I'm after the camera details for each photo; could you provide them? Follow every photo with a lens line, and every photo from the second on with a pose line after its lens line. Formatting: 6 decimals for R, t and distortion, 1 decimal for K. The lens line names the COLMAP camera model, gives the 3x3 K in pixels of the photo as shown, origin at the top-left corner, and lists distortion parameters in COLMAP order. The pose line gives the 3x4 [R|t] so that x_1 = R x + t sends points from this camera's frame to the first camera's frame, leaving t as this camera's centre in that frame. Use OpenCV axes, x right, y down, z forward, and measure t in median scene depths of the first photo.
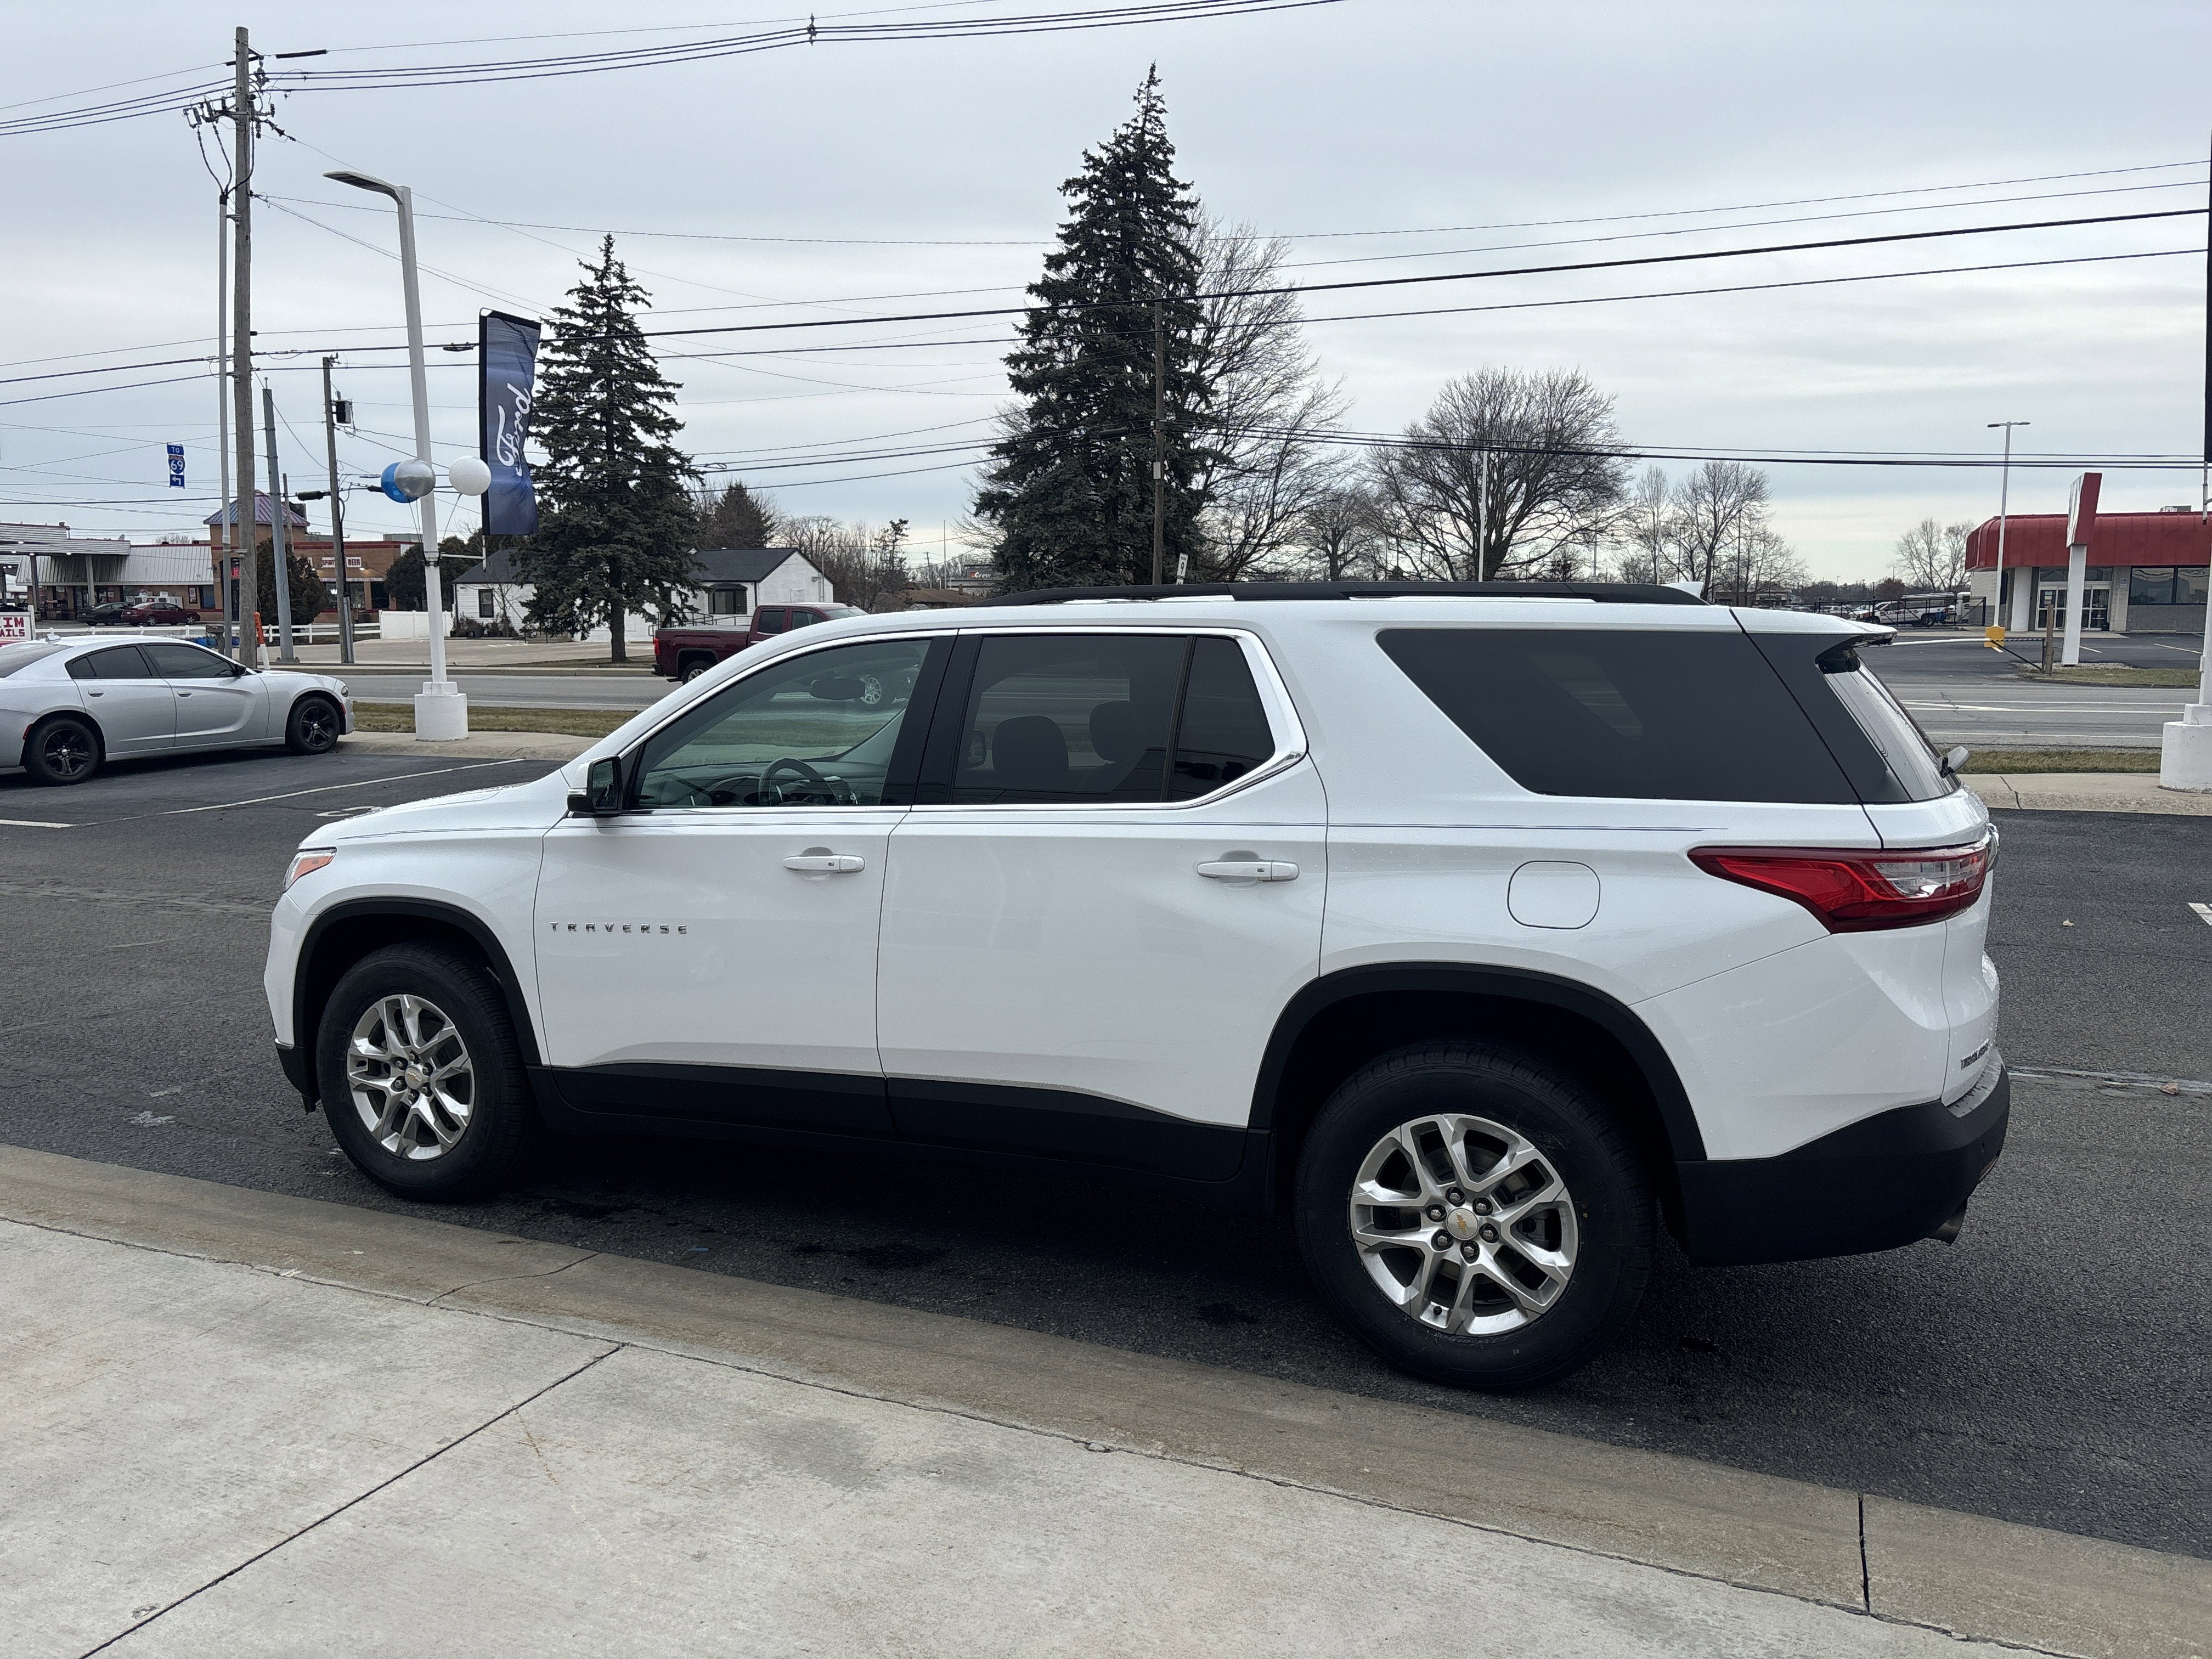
lens RADIAL K [[1668.5, 0, 1096.1], [0, 1668.5, 835.9], [0, 0, 1]] dist [0.042633, -0.039965]
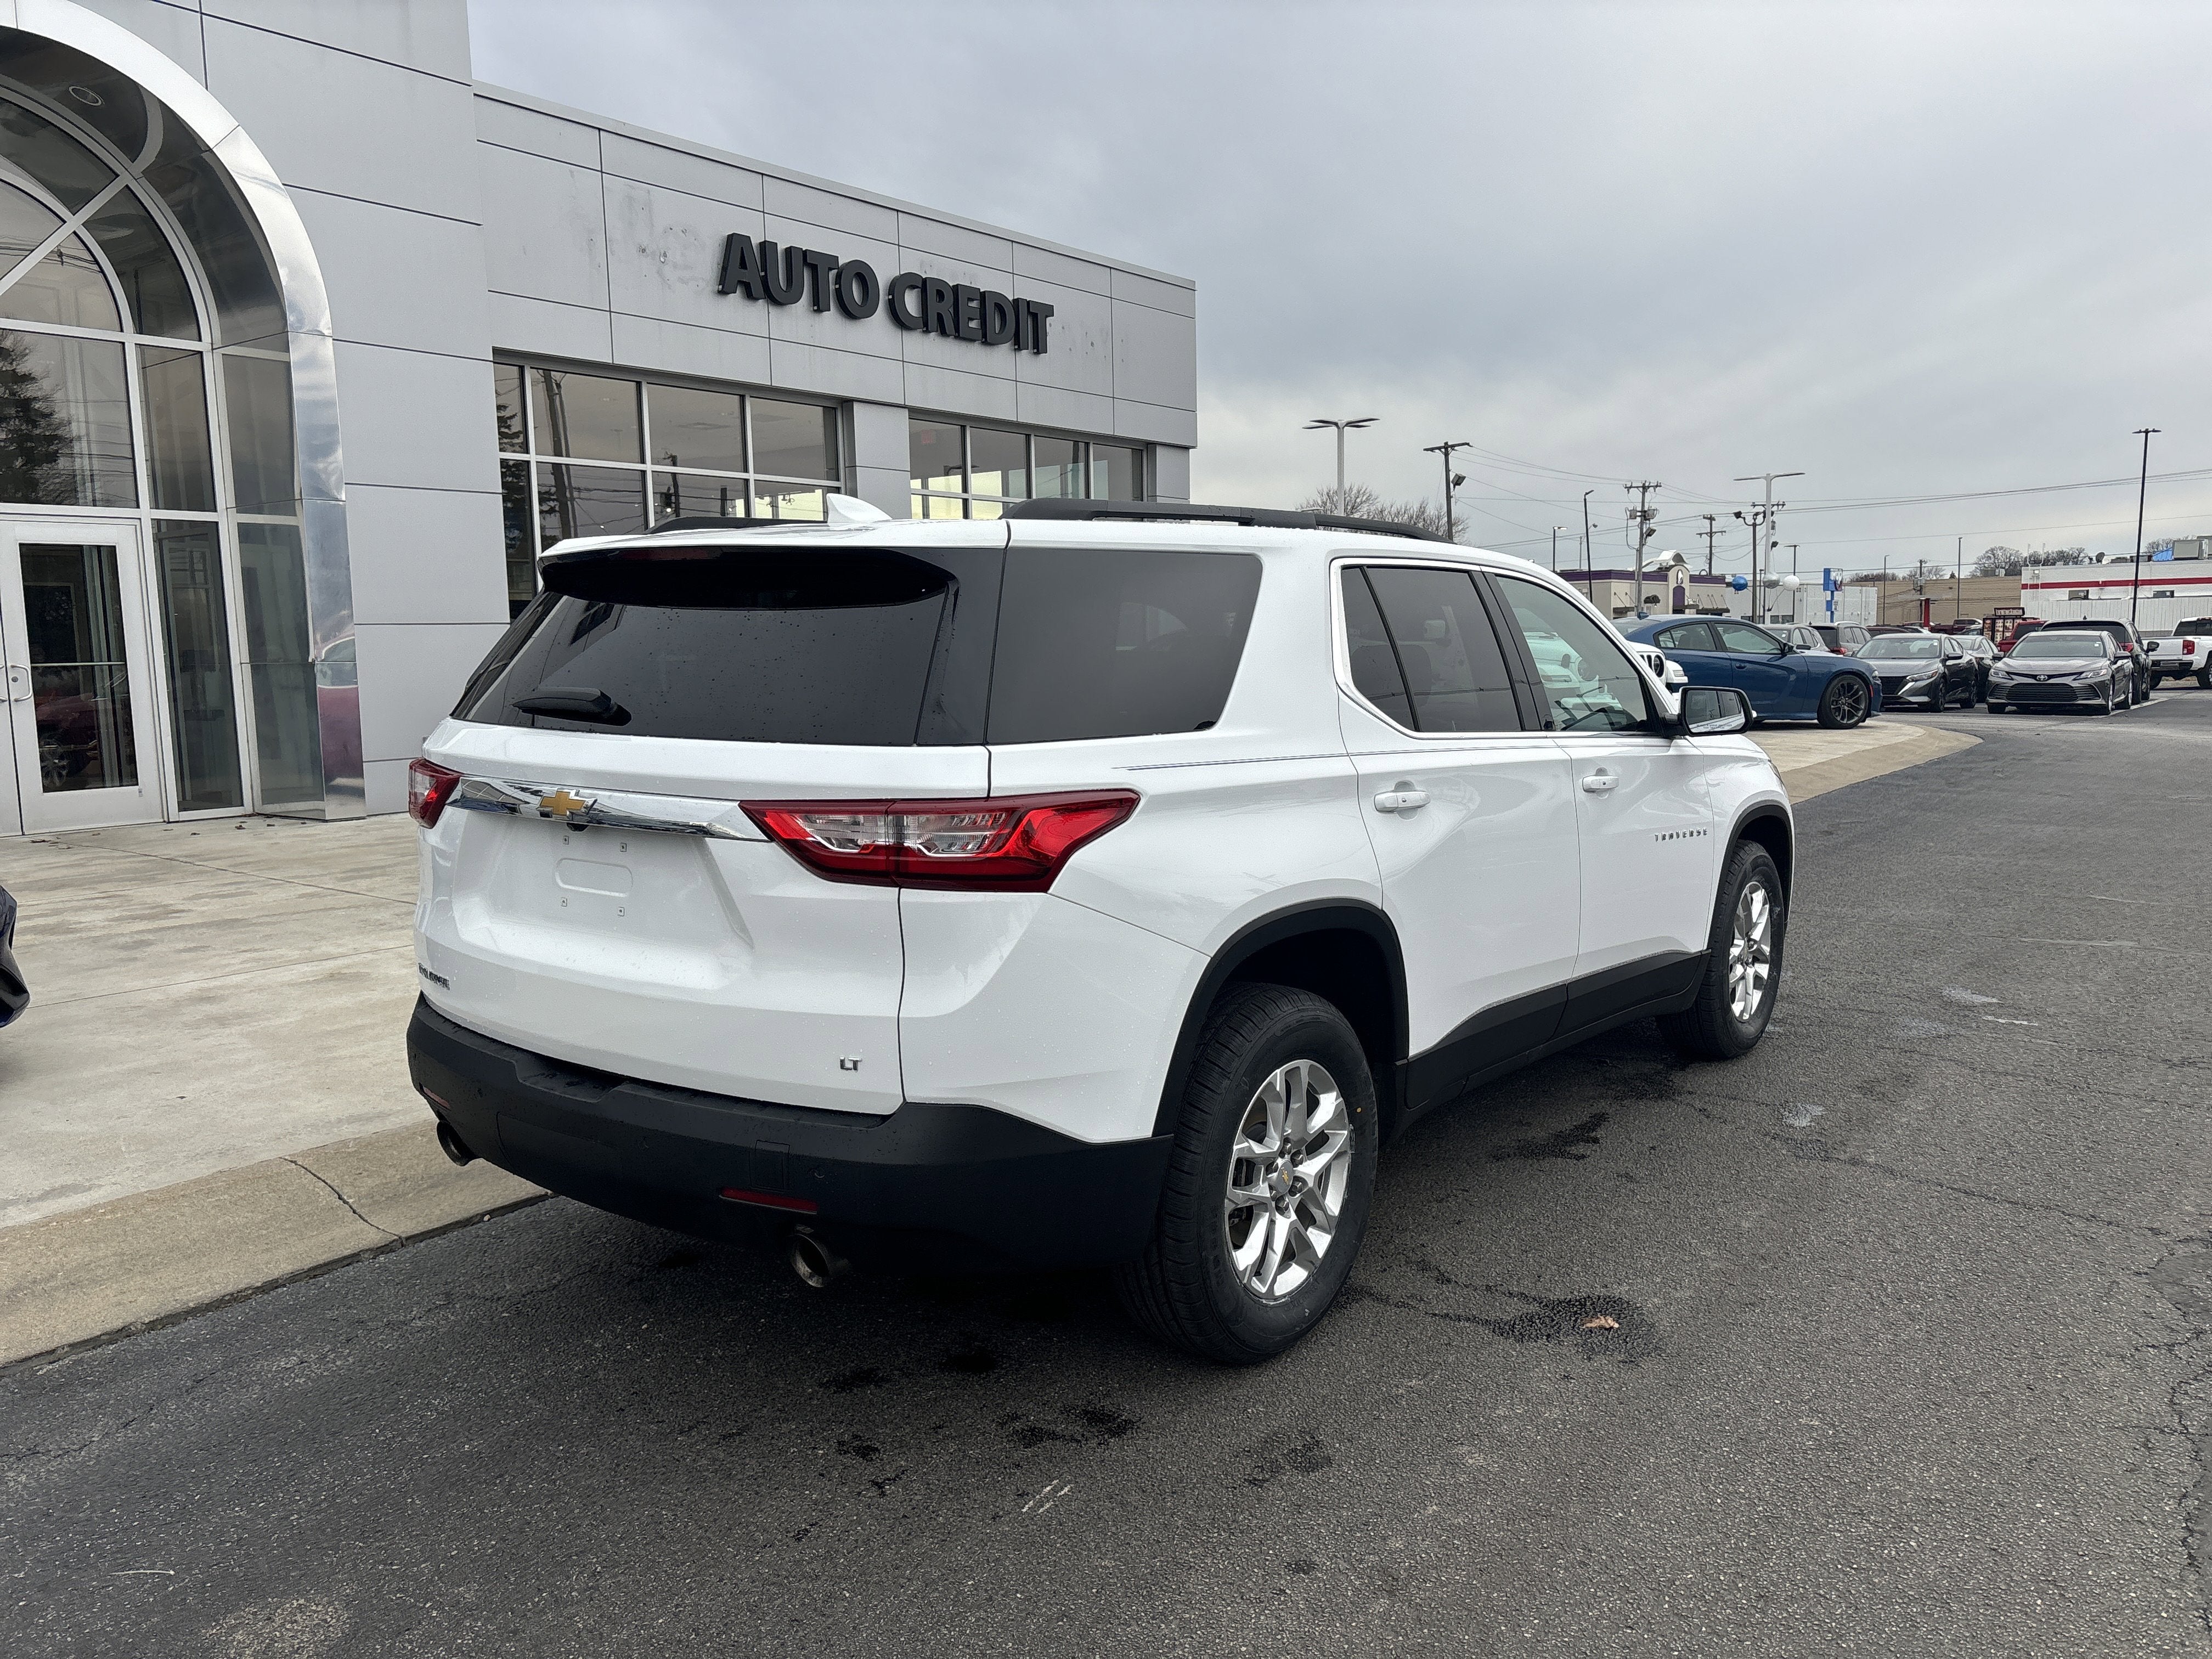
lens RADIAL K [[1668.5, 0, 1109.8], [0, 1668.5, 843.9], [0, 0, 1]] dist [0.042633, -0.039965]
pose [[-0.233426, 0.123259, -0.964531, 1.085791], [-0.108167, 0.982485, 0.151731, -0.112770], [0.966339, 0.139749, -0.216005, 1.249988]]
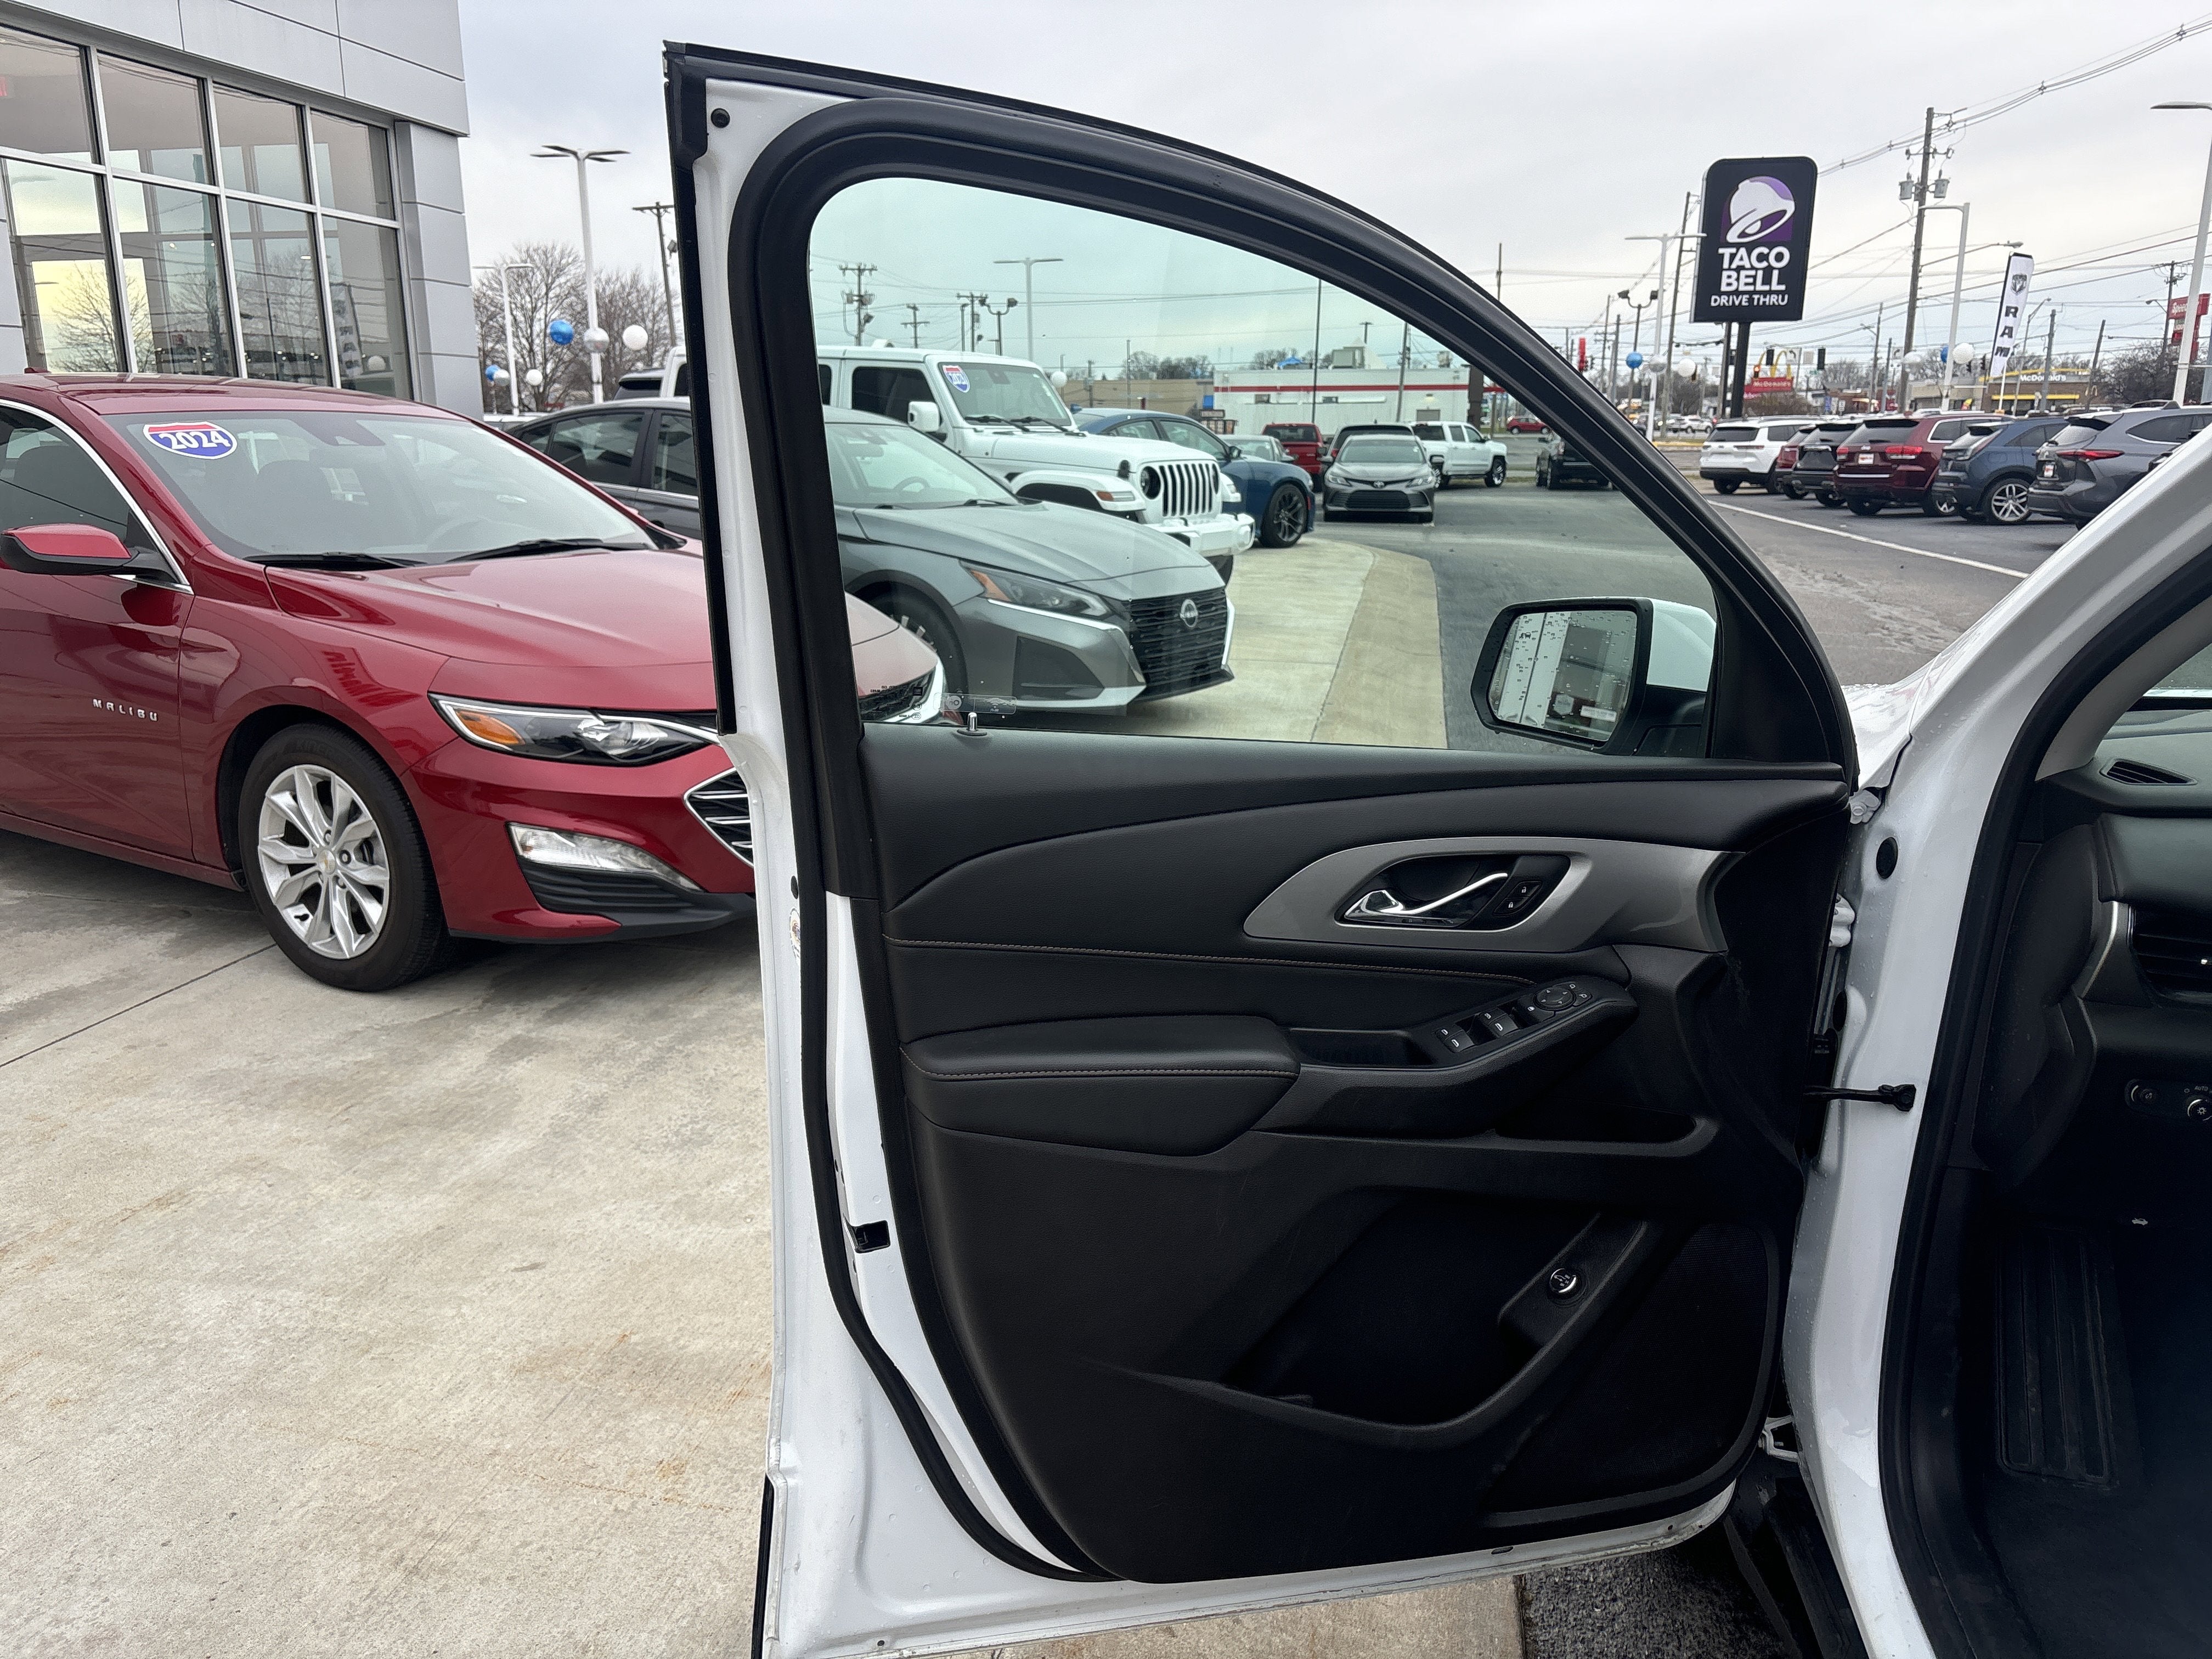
lens RADIAL K [[1668.5, 0, 1088.2], [0, 1668.5, 841.9], [0, 0, 1]] dist [0.042633, -0.039965]
pose [[0.220251, 0.238902, -0.945735, -0.010260], [-0.128717, 0.968184, 0.214596, -0.056219], [0.966913, 0.074467, 0.243994, 0.769676]]
